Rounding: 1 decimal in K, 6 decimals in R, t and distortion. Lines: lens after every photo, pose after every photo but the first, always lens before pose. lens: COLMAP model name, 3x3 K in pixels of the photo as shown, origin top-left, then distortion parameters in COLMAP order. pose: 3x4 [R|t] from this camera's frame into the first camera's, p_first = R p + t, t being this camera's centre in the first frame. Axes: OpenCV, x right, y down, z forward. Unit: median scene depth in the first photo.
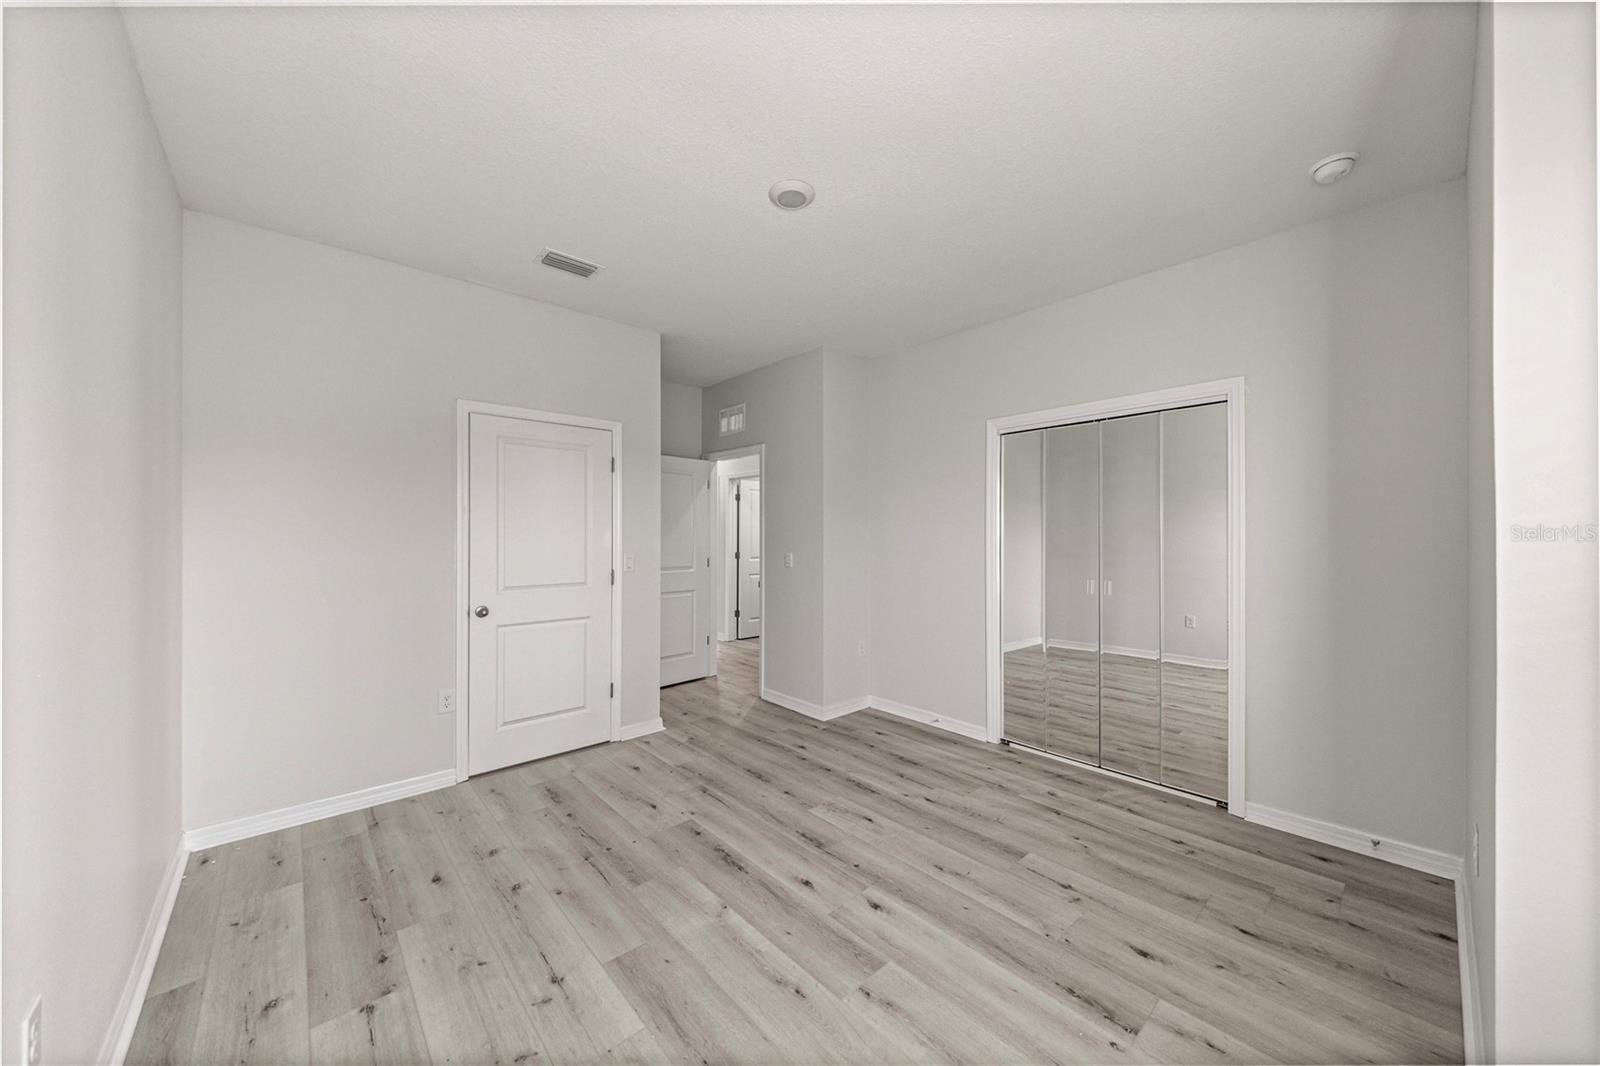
lens RADIAL K [[569.2, 0, 794.8], [0, 569.2, 535.8], [0, 0, 1]] dist [0.000571, 0.000102]
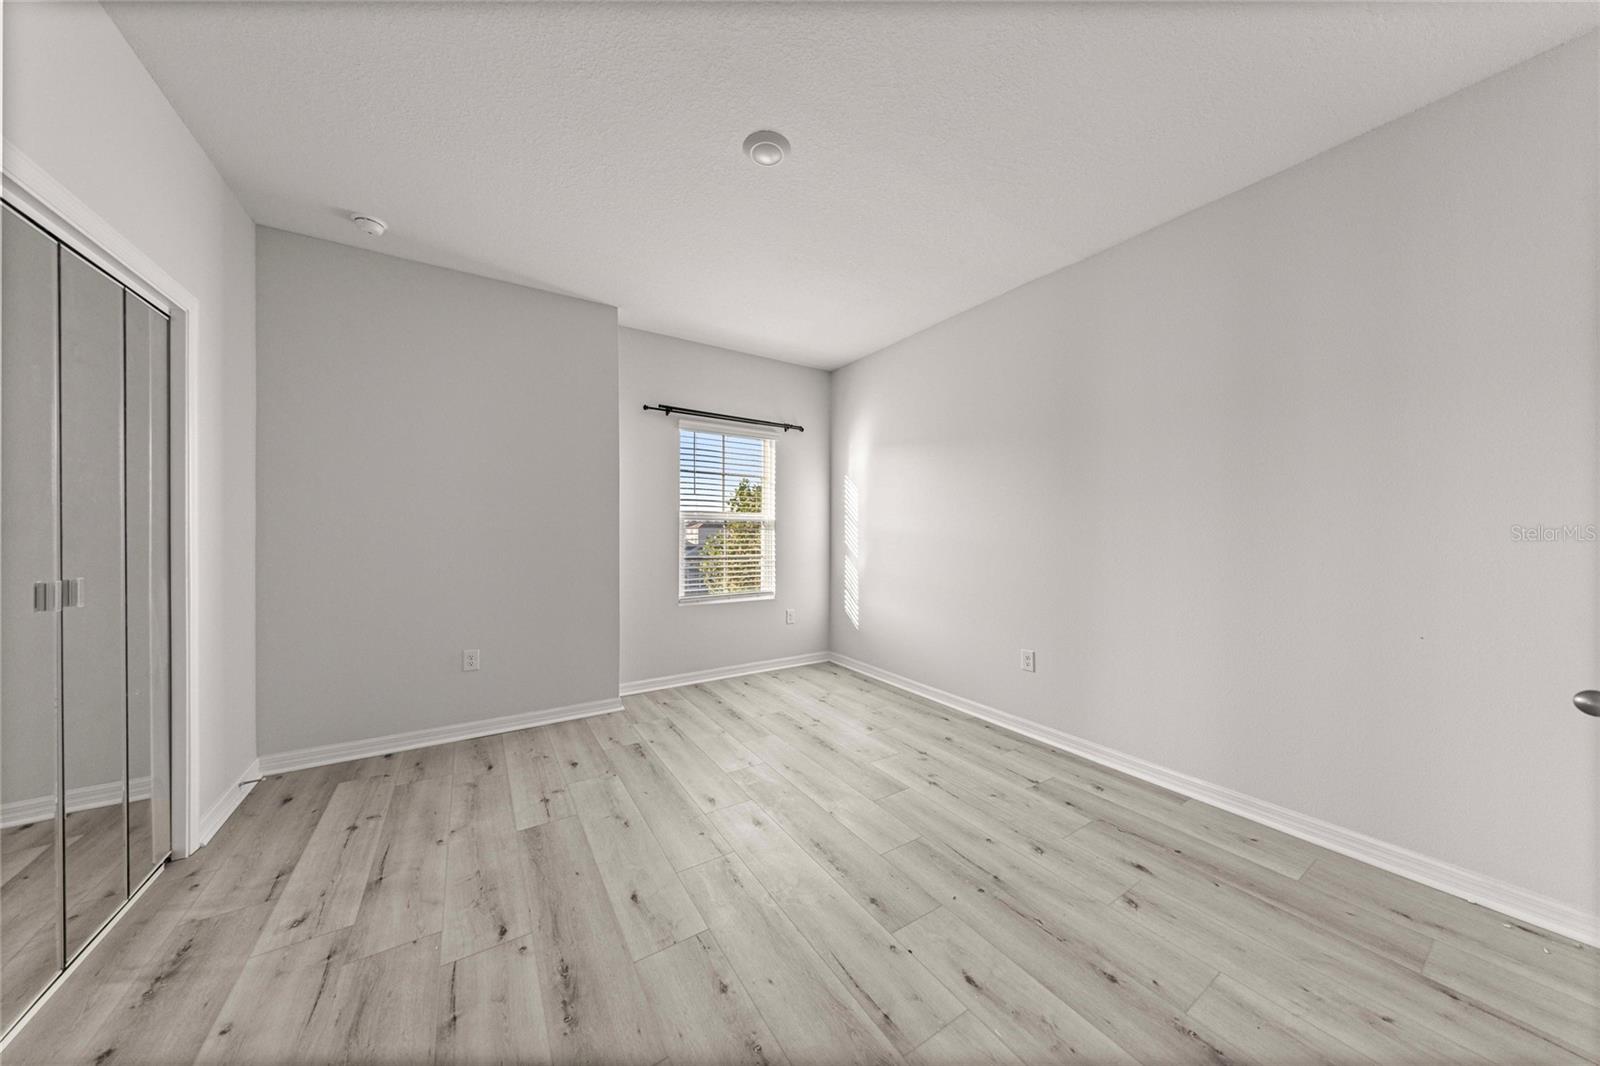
lens RADIAL K [[492.3, 0, 803.2], [0, 492.3, 532.2], [0, 0, 1]] dist [0.001575, 0.000007]
pose [[-0.989438, -0.002364, 0.144937, -0.184780], [-0.002301, 0.999997, 0.000599, 0.049972], [-0.144938, 0.000259, -0.989441, 1.771752]]
